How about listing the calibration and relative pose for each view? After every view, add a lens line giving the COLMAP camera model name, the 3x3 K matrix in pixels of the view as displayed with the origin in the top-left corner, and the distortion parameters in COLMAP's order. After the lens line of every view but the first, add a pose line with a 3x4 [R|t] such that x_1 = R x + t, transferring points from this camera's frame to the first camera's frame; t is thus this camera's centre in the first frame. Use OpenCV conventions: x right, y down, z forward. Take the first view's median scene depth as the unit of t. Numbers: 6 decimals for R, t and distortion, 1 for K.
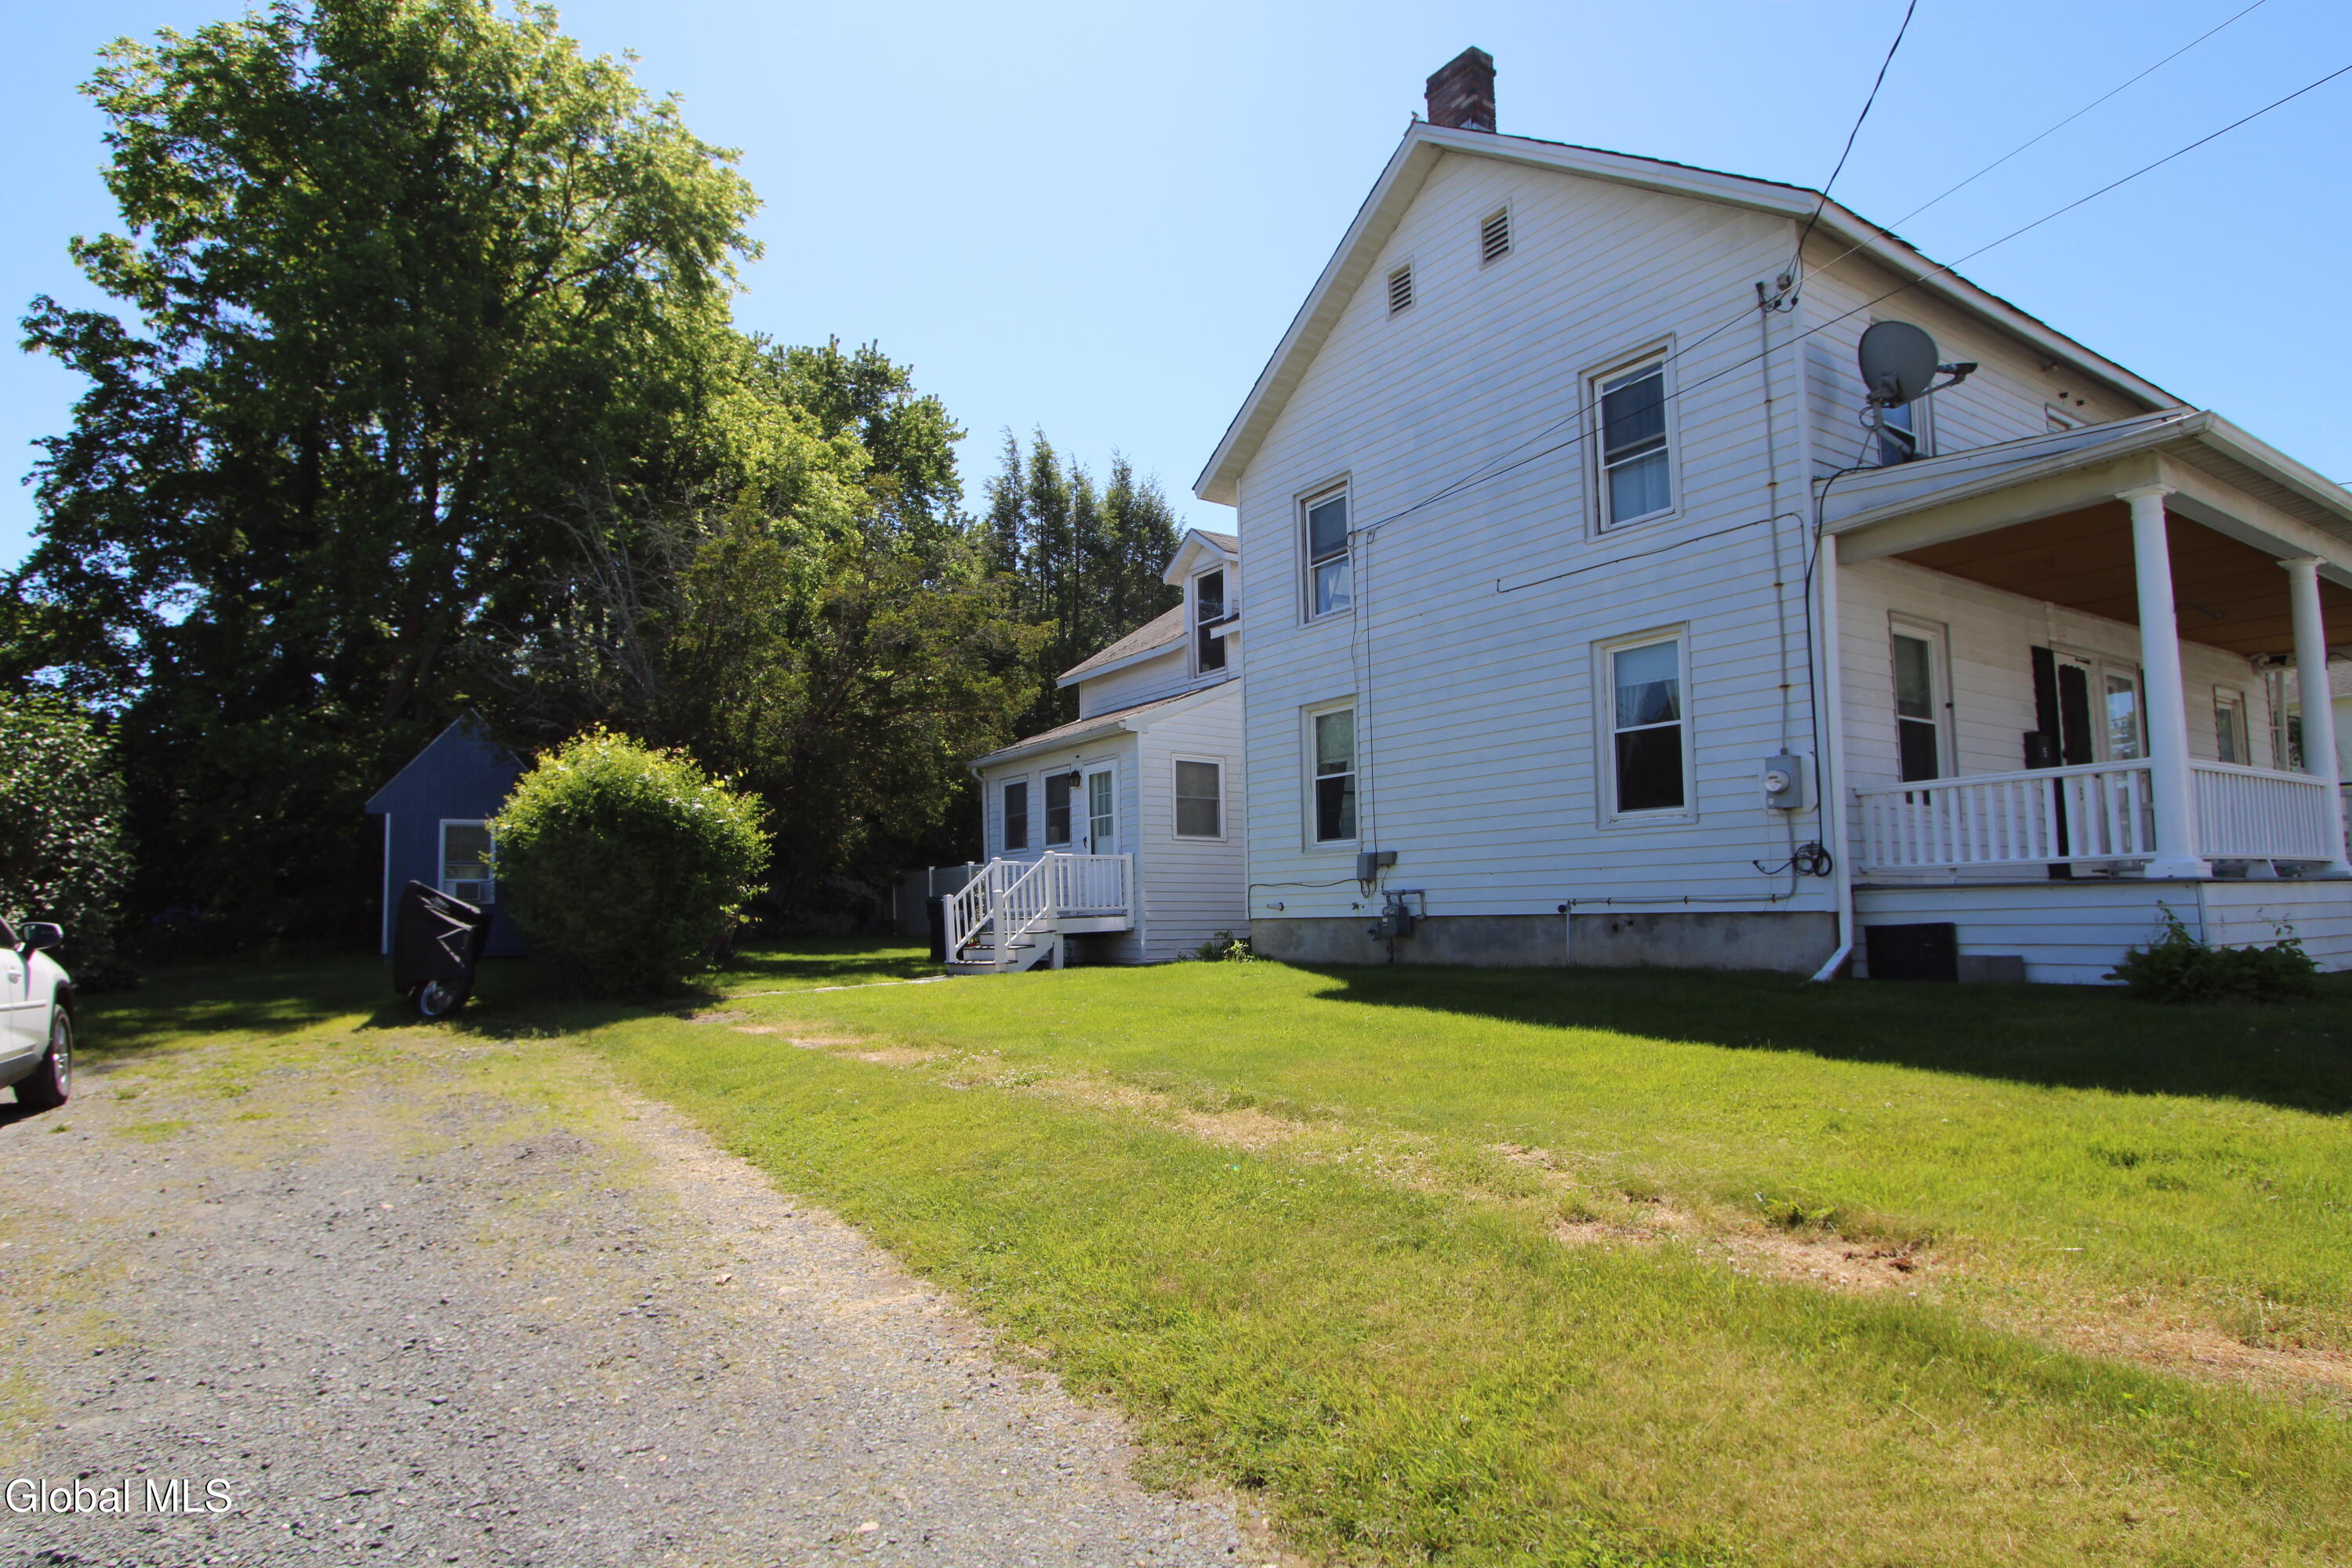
lens RADIAL K [[1273.6, 0, 1180.7], [0, 1273.6, 791.4], [0, 0, 1]] dist [-0.019072, 0.004417]
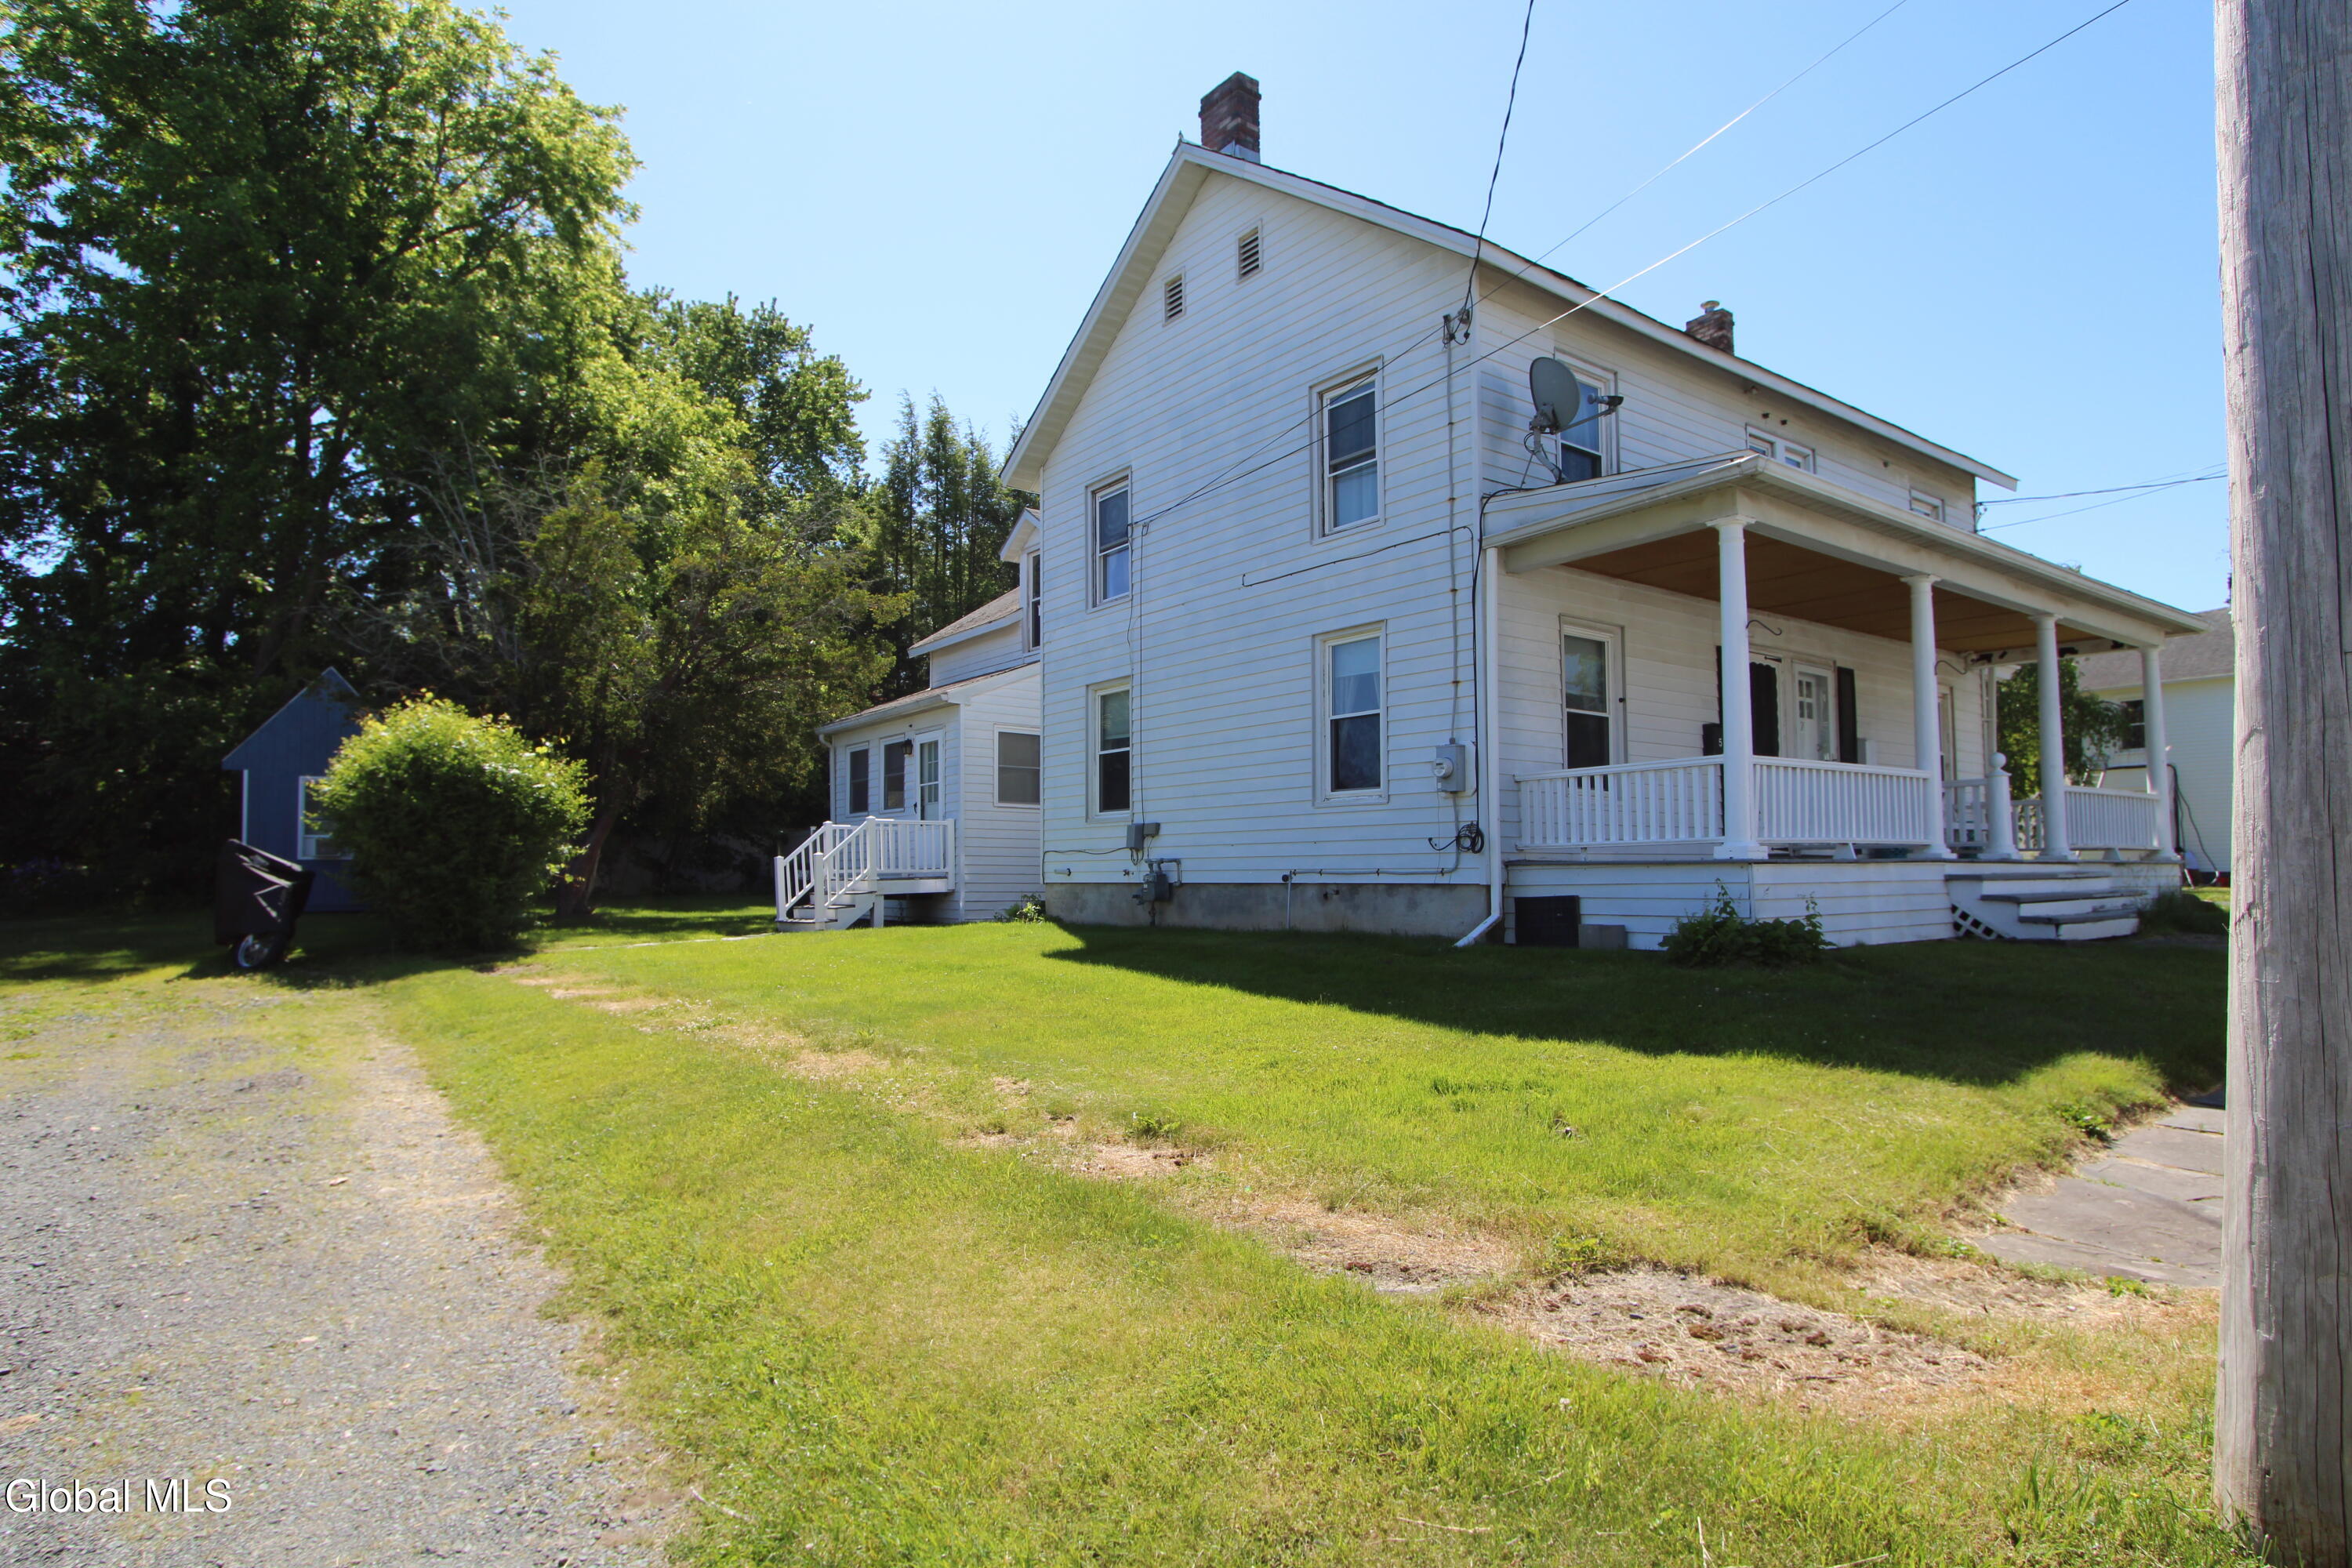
lens RADIAL K [[1273.6, 0, 1176.7], [0, 1273.6, 790.5], [0, 0, 1]] dist [-0.019072, 0.004417]
pose [[0.998942, 0.013038, 0.044102, 0.125617], [-0.014373, 0.999444, 0.030101, -0.012243], [-0.043685, -0.030703, 0.998573, -0.075553]]
